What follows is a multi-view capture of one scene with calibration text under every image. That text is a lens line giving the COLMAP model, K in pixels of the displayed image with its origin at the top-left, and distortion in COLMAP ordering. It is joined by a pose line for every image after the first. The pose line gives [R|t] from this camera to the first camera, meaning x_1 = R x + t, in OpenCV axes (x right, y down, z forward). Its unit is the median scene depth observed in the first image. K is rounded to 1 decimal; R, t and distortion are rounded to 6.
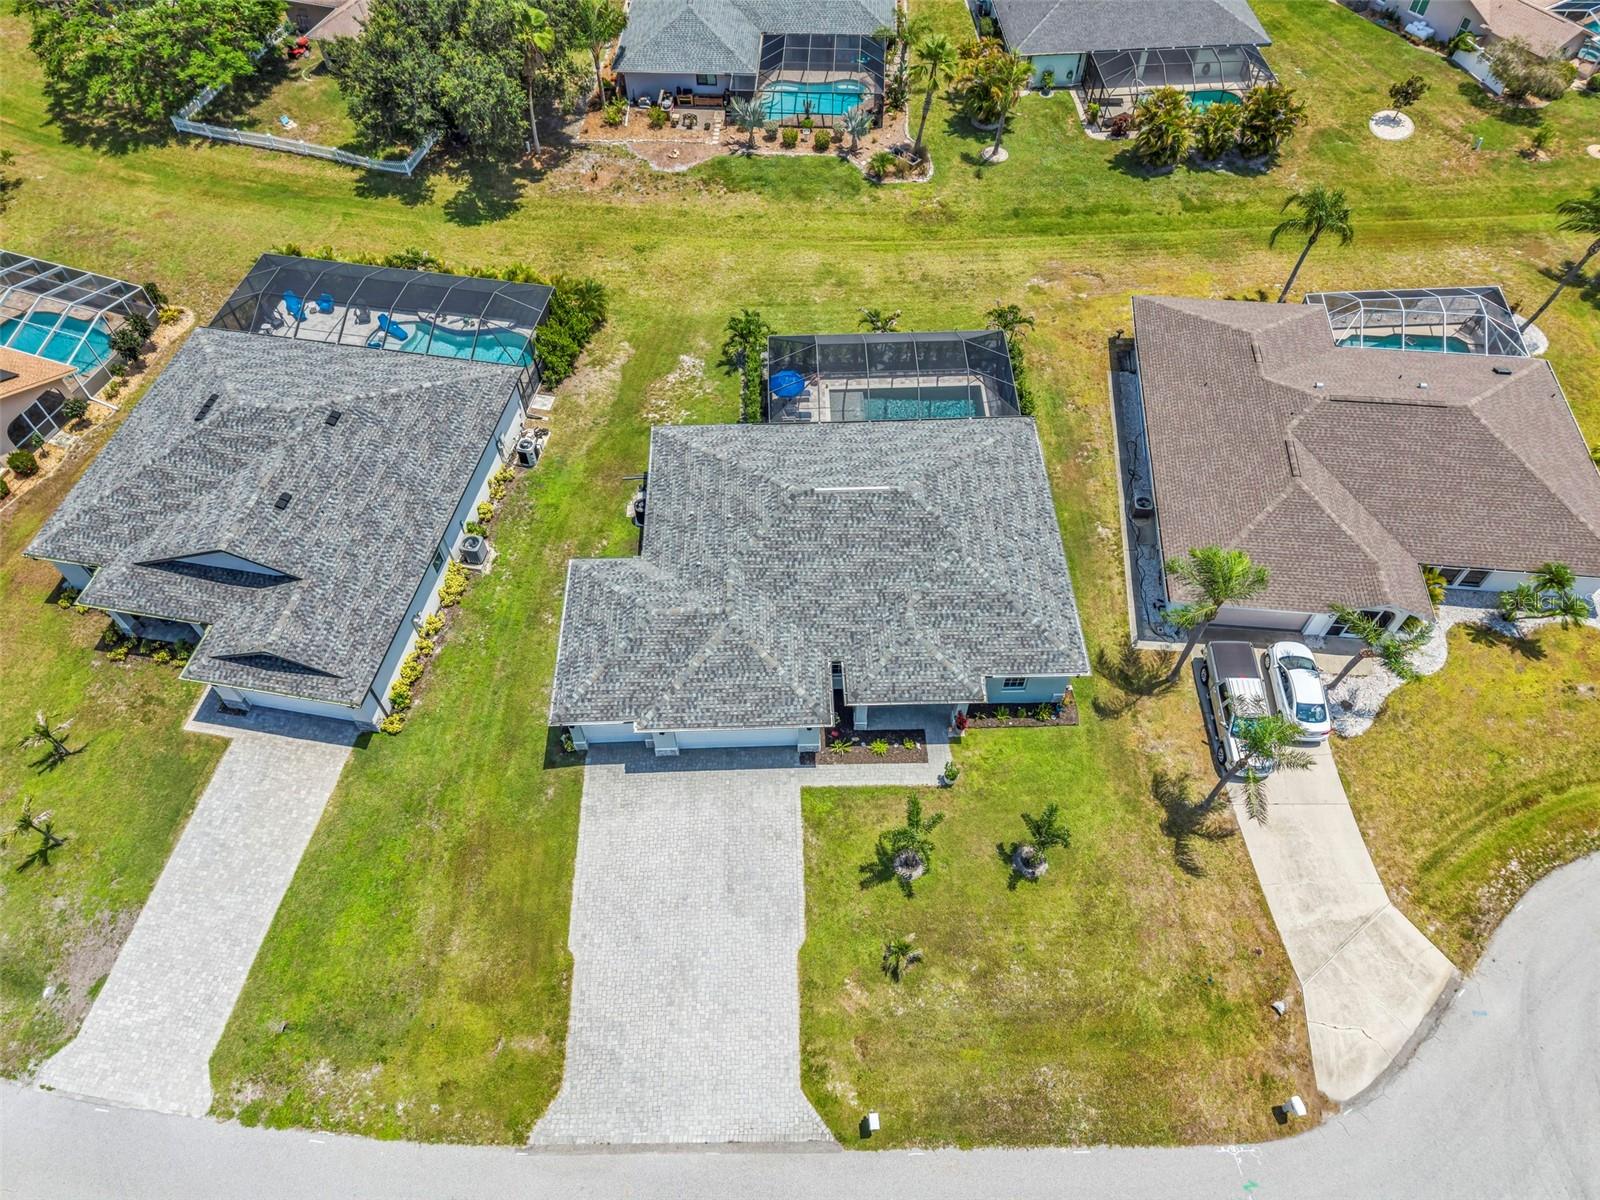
lens RADIAL K [[1071.2, 0, 797.2], [0, 1071.2, 598.1], [0, 0, 1]] dist [0.028286, -0.027673]
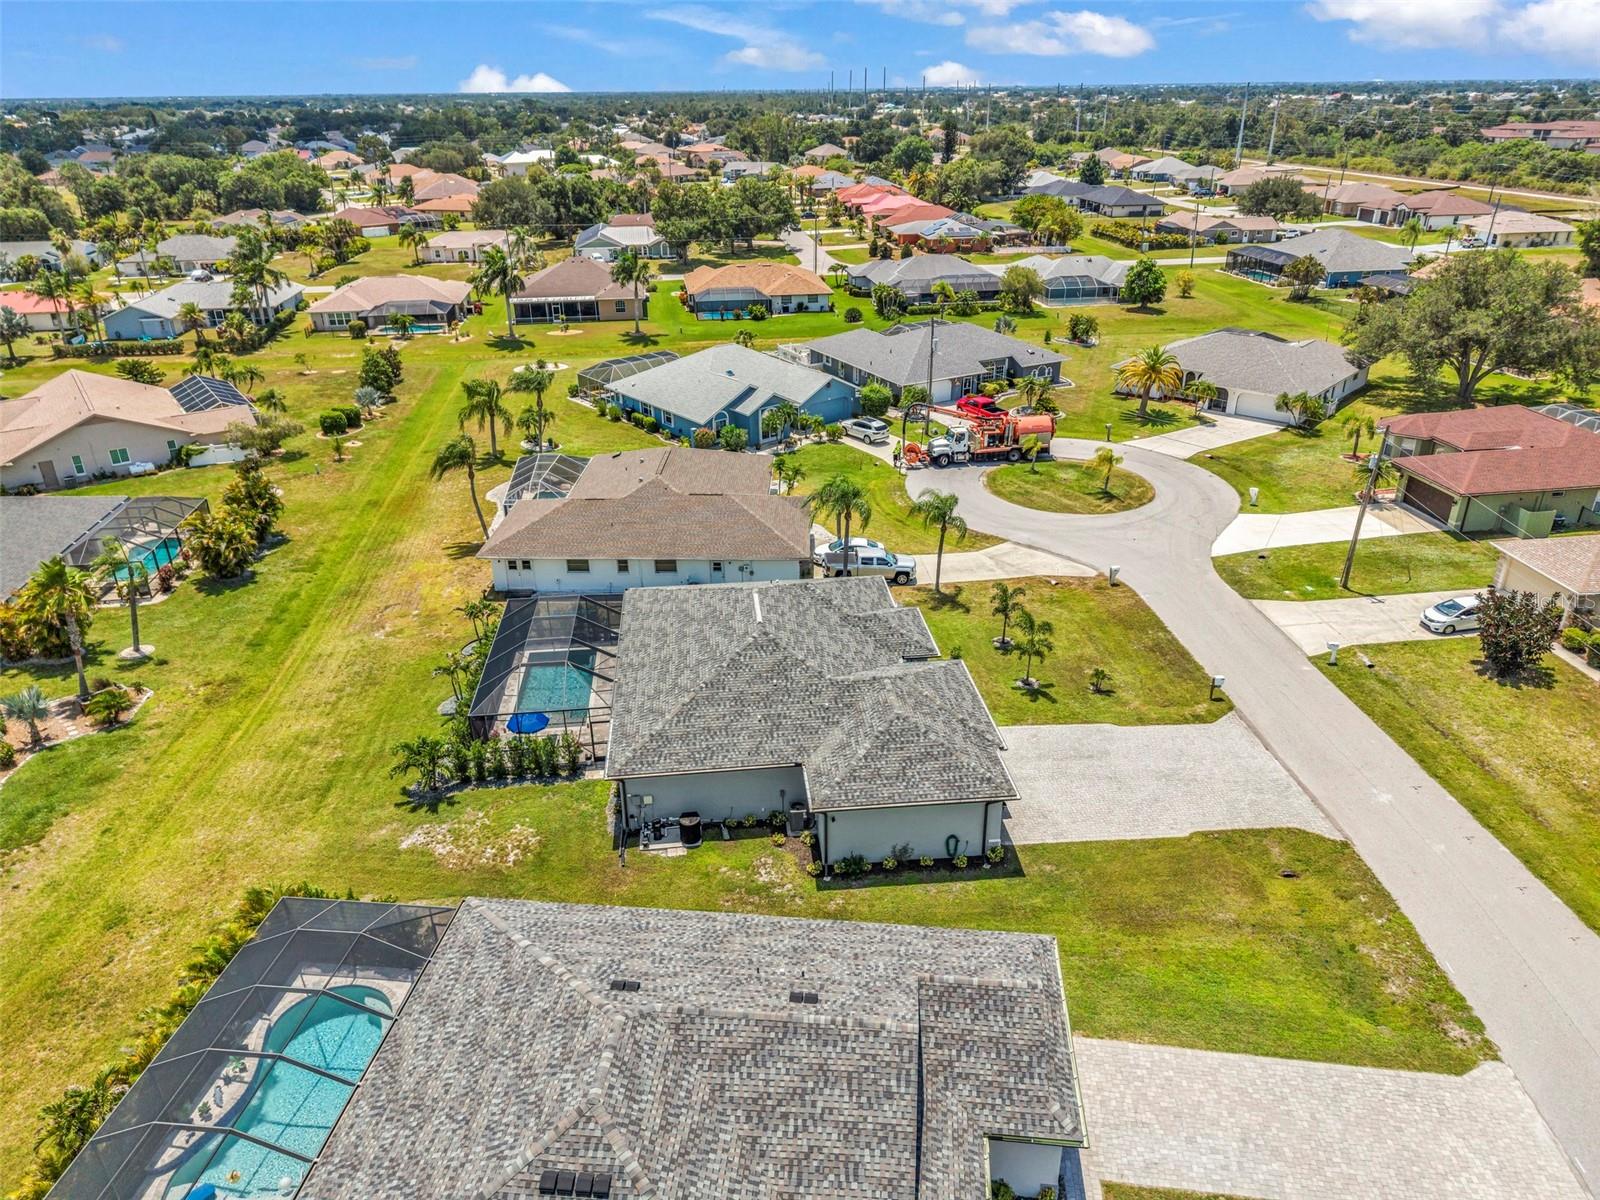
lens RADIAL K [[1069.2, 0, 798.1], [0, 1069.2, 601.7], [0, 0, 1]] dist [0.034933, -0.037954]
pose [[-0.072389, -0.423672, 0.902918, -0.997608], [0.813018, 0.499316, 0.299474, -0.422254], [-0.577721, 0.755768, 0.308308, 0.644467]]
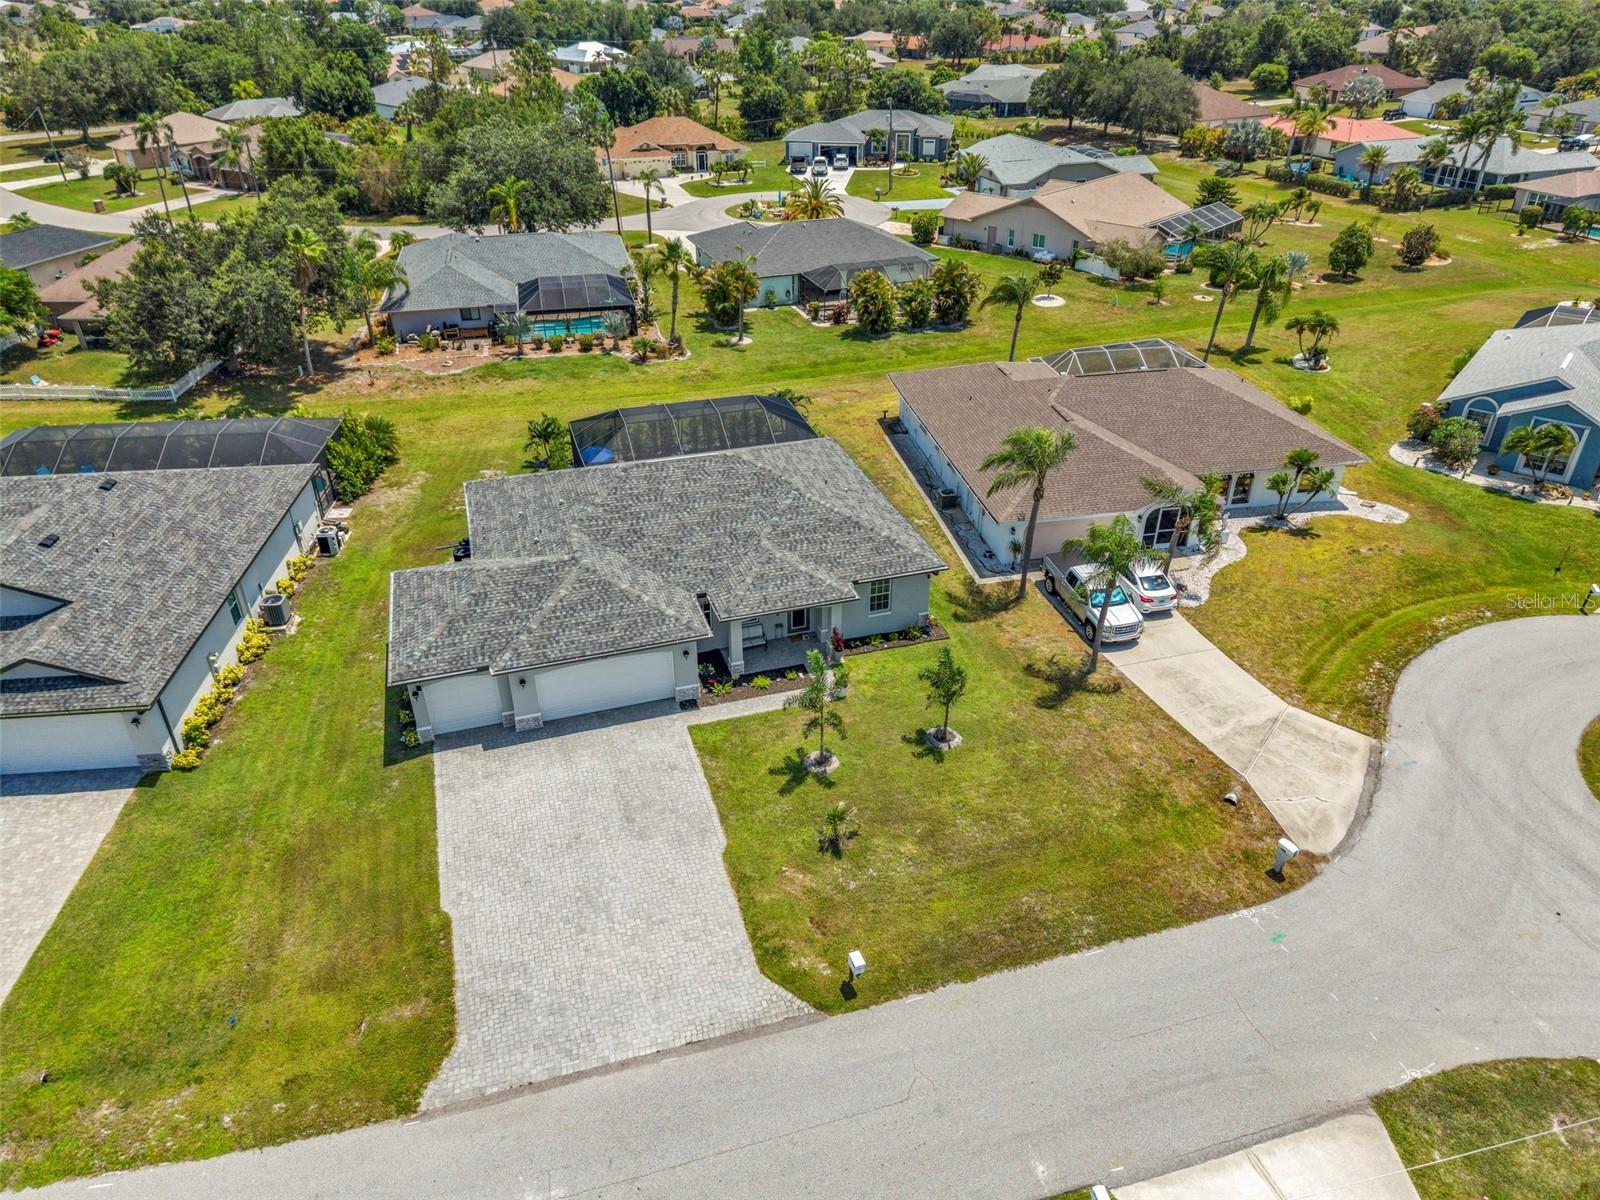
lens RADIAL K [[1071.2, 0, 797.2], [0, 1071.2, 598.1], [0, 0, 1]] dist [0.028286, -0.027673]
pose [[0.961882, -0.138650, 0.235709, -0.104478], [0.220284, 0.903590, -0.367422, 0.429796], [-0.162042, 0.405340, 0.899690, 0.125273]]
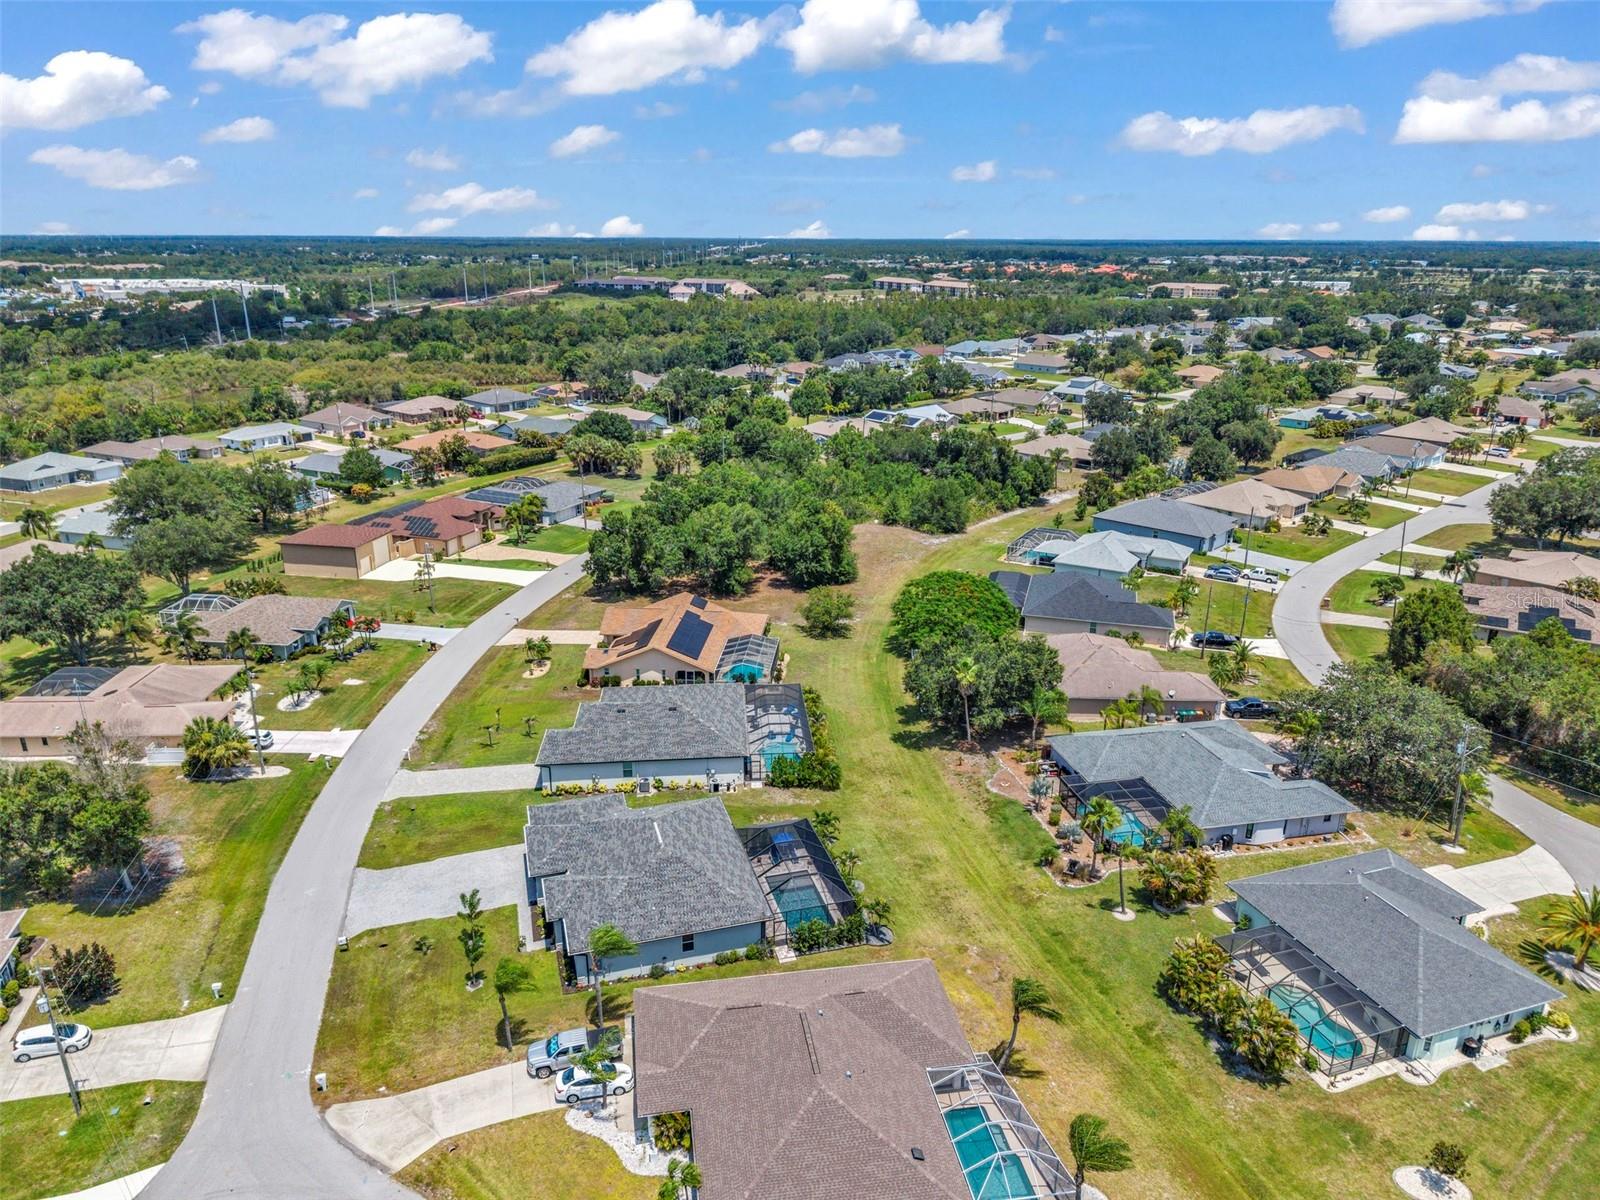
lens RADIAL K [[1061.8, 0, 796.8], [0, 1061.8, 606.2], [0, 0, 1]] dist [0.036712, -0.046578]
pose [[0.257815, 0.323761, -0.910335, 1.708070], [-0.783983, 0.620781, -0.001250, -0.548215], [0.564714, 0.714009, 0.413870, 0.102676]]
